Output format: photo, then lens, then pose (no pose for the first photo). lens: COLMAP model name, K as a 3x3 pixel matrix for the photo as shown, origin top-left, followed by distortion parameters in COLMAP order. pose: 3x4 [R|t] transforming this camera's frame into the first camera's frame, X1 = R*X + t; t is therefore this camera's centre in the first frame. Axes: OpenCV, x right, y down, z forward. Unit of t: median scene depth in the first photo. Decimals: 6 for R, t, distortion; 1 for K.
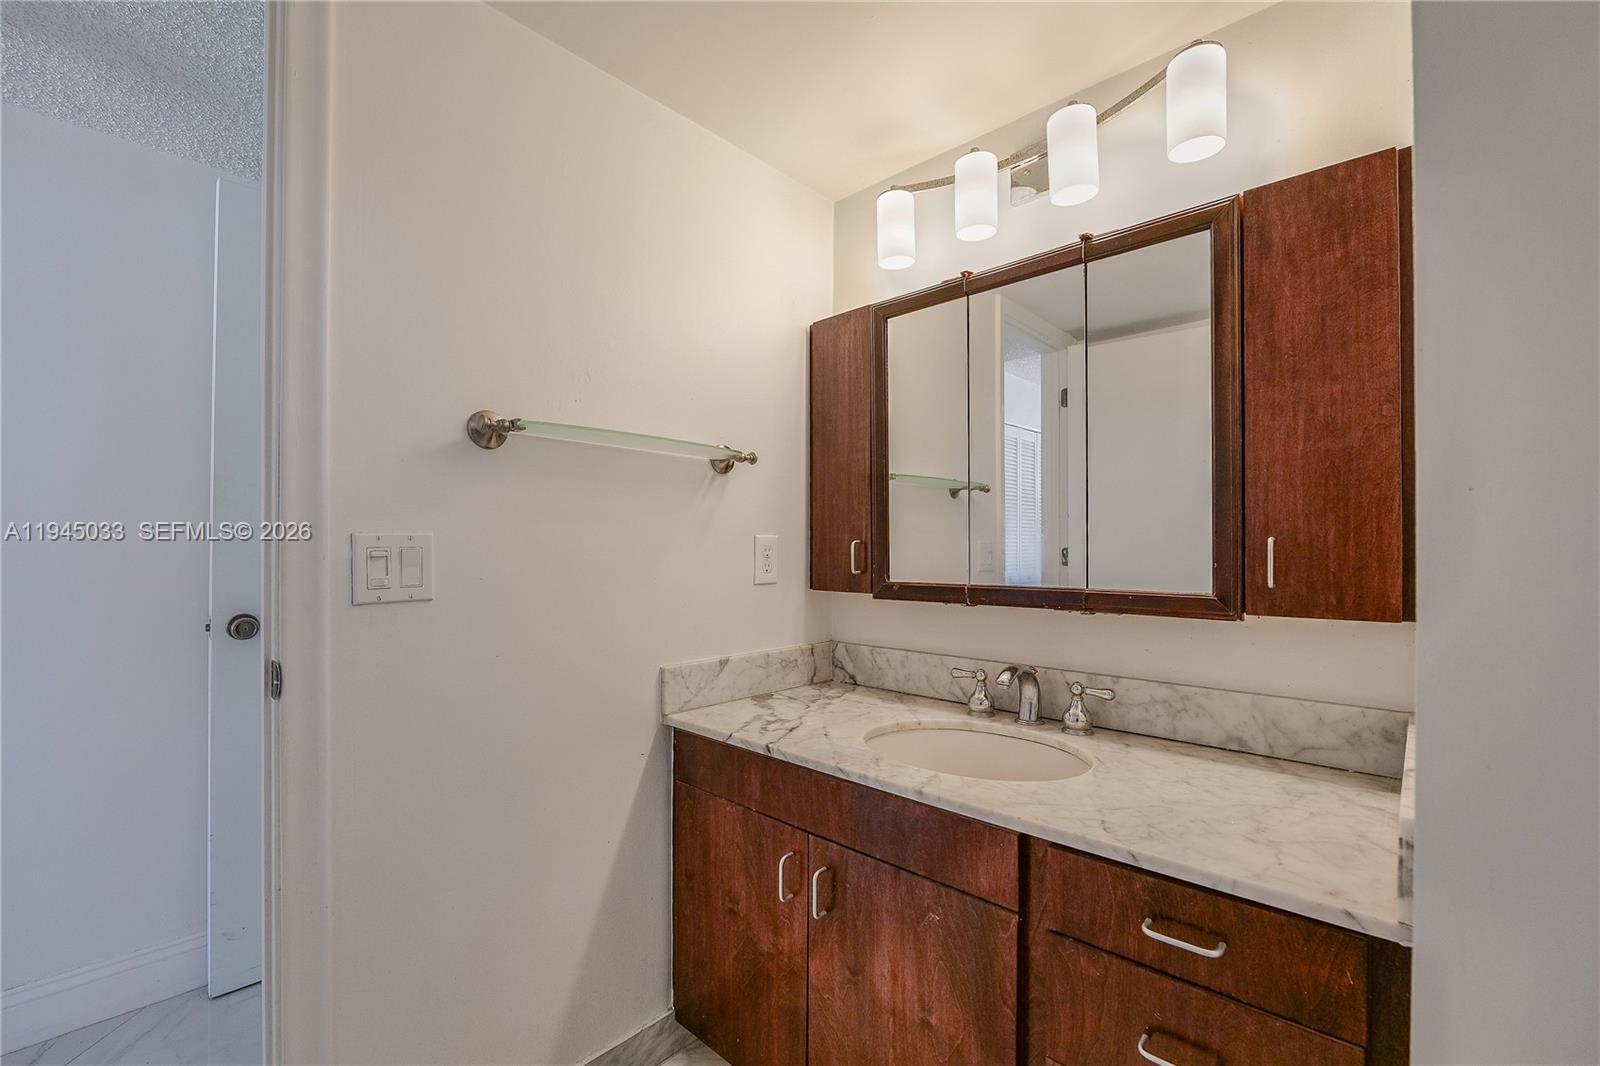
lens RADIAL K [[690.0, 0, 803.9], [0, 690.0, 552.1], [0, 0, 1]] dist [-0.003182, -0.000190]
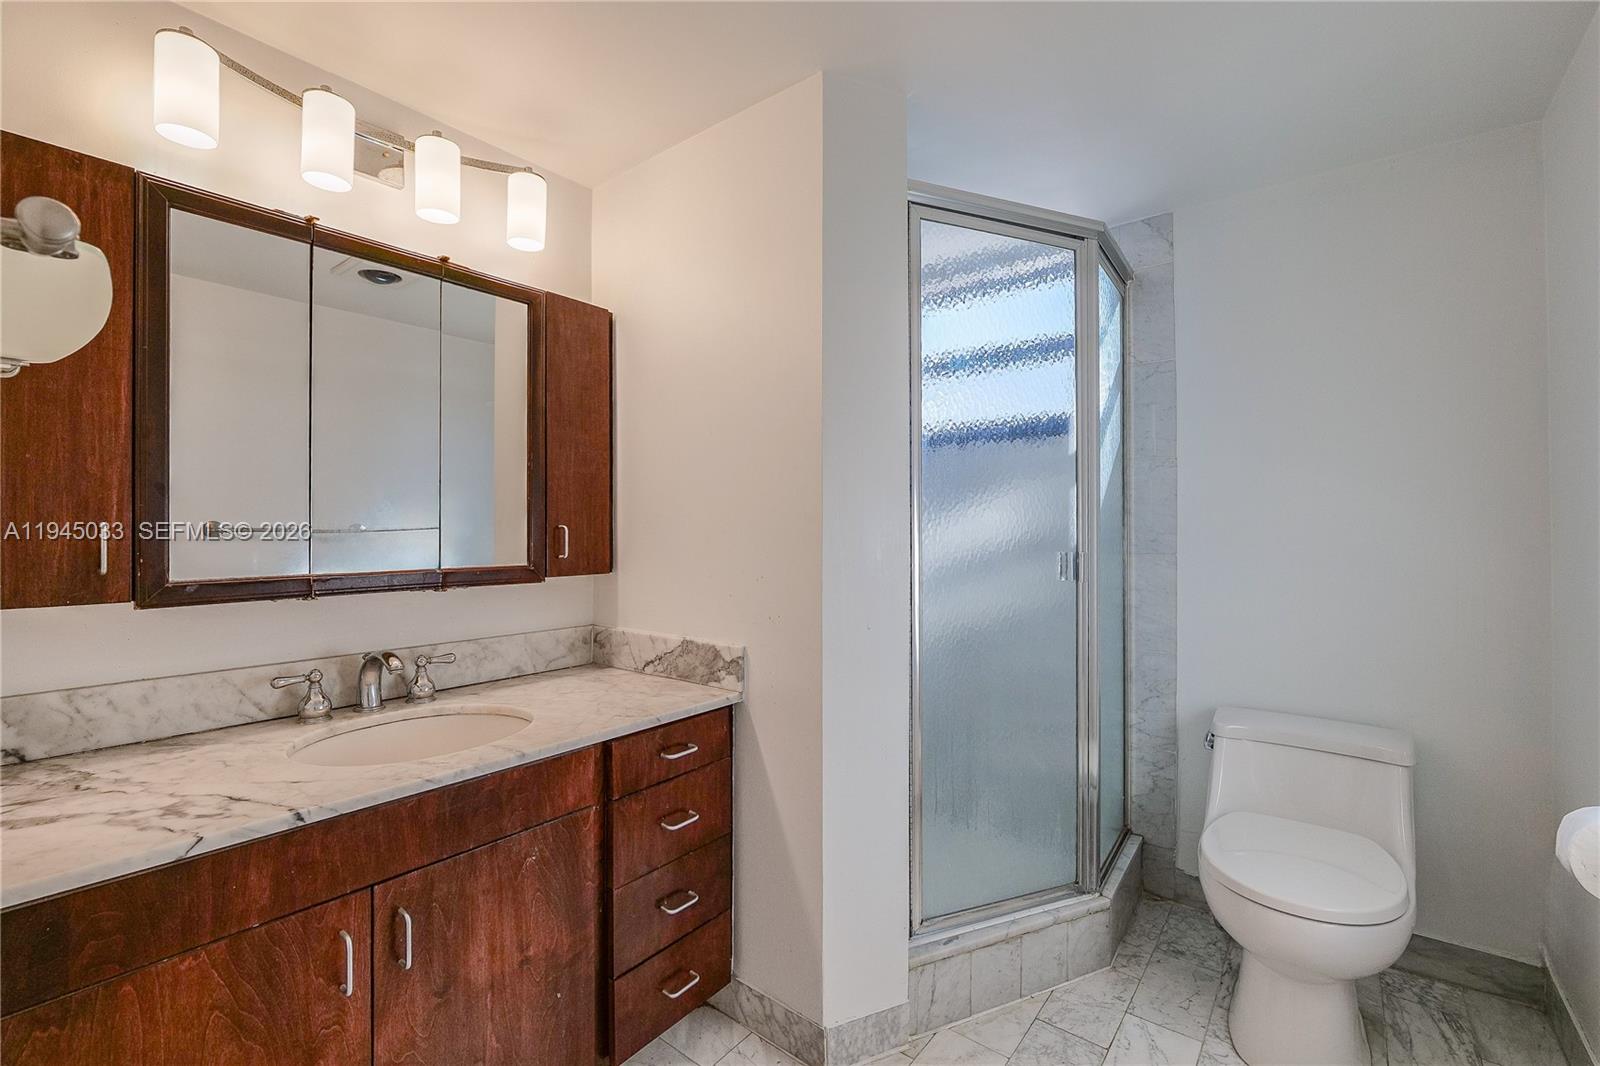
lens RADIAL K [[660.4, 0, 800.0], [0, 660.4, 533.0], [0, 0, 1]] dist [-0.001275, -0.000128]
pose [[-0.071742, -0.006470, 0.997402, -0.738672], [0.003987, 0.999969, 0.006774, -0.010753], [-0.997415, 0.004463, -0.071714, 0.508529]]
